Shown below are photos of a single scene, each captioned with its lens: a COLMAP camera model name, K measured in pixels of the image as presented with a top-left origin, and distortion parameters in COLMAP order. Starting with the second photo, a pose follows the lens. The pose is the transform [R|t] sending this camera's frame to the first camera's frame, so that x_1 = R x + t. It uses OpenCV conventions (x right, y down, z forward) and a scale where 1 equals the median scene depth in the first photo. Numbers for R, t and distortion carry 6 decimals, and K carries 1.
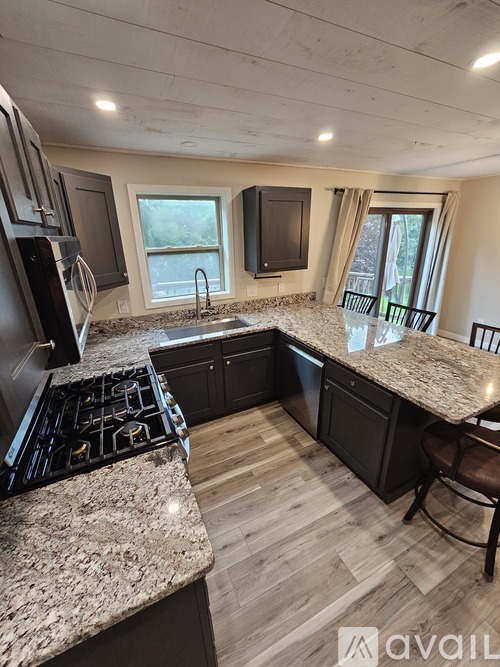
lens RADIAL K [[273.2, 0, 247.3], [0, 273.2, 331.1], [0, 0, 1]] dist [-0.002745, -0.001212]
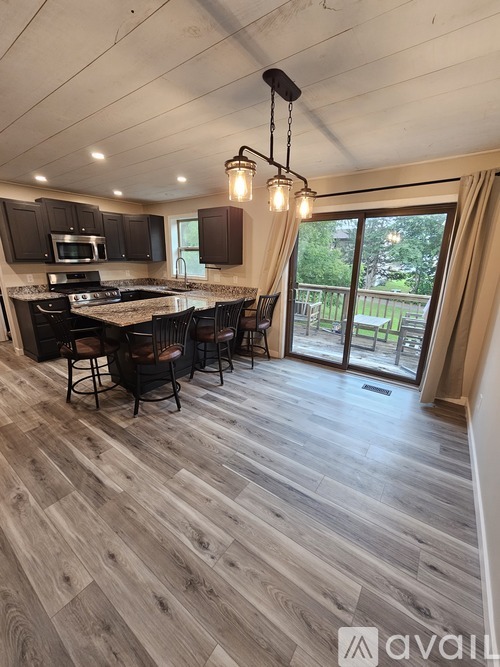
lens RADIAL K [[273.2, 0, 248.3], [0, 273.2, 331.9], [0, 0, 1]] dist [-0.002745, -0.001212]
pose [[0.482898, 0.268375, -0.833537, 2.013145], [-0.321053, 0.939855, 0.116608, -0.146028], [0.814699, 0.211300, 0.540017, 0.587293]]
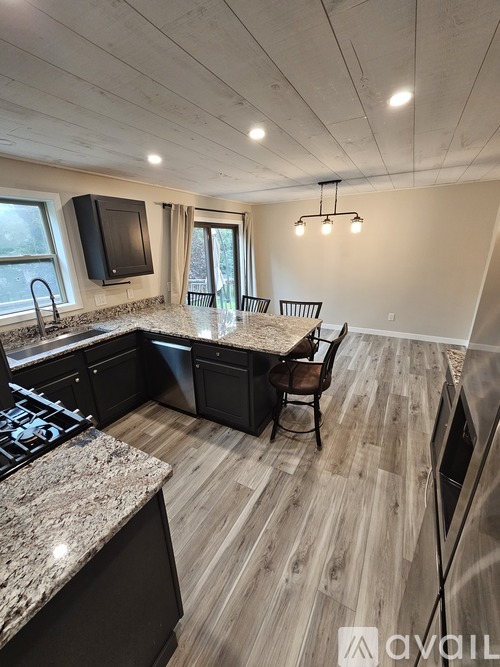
lens RADIAL K [[273.2, 0, 247.2], [0, 273.2, 331.8], [0, 0, 1]] dist [-0.002745, -0.001212]
pose [[0.821531, -0.173963, 0.542977, -0.147821], [0.199000, 0.979915, 0.012862, 0.083214], [-0.534309, 0.097486, 0.839649, -0.130768]]
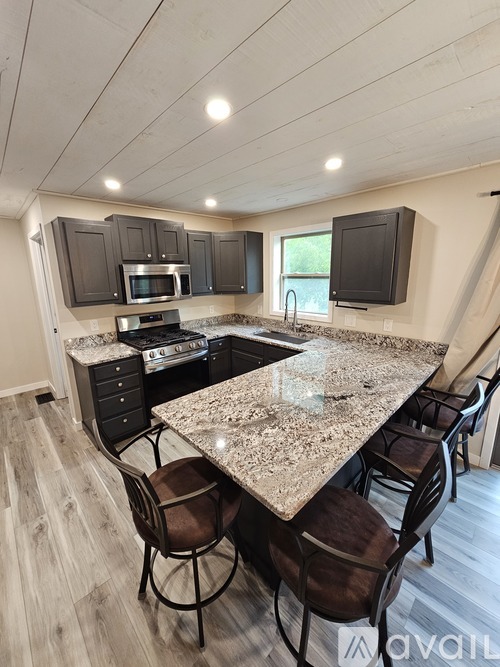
lens RADIAL K [[273.2, 0, 248.8], [0, 273.2, 332.3], [0, 0, 1]] dist [-0.002745, -0.001212]
pose [[0.321186, 0.225854, -0.919690, 1.138983], [-0.310442, 0.942593, 0.123062, -0.167703], [0.894687, 0.245985, 0.372862, 0.489972]]
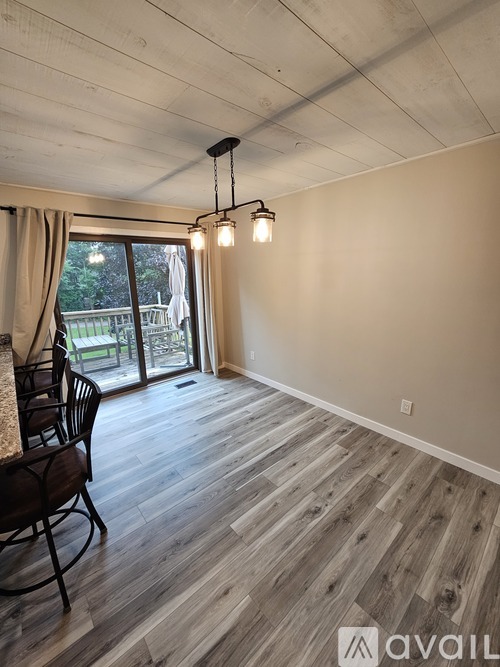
lens RADIAL K [[273.2, 0, 247.2], [0, 273.2, 331.7], [0, 0, 1]] dist [-0.002745, -0.001212]
pose [[0.963179, -0.052226, 0.263739, 1.132479], [0.084196, 0.990202, -0.111405, -0.011906], [-0.255337, 0.129509, 0.958139, 0.140812]]
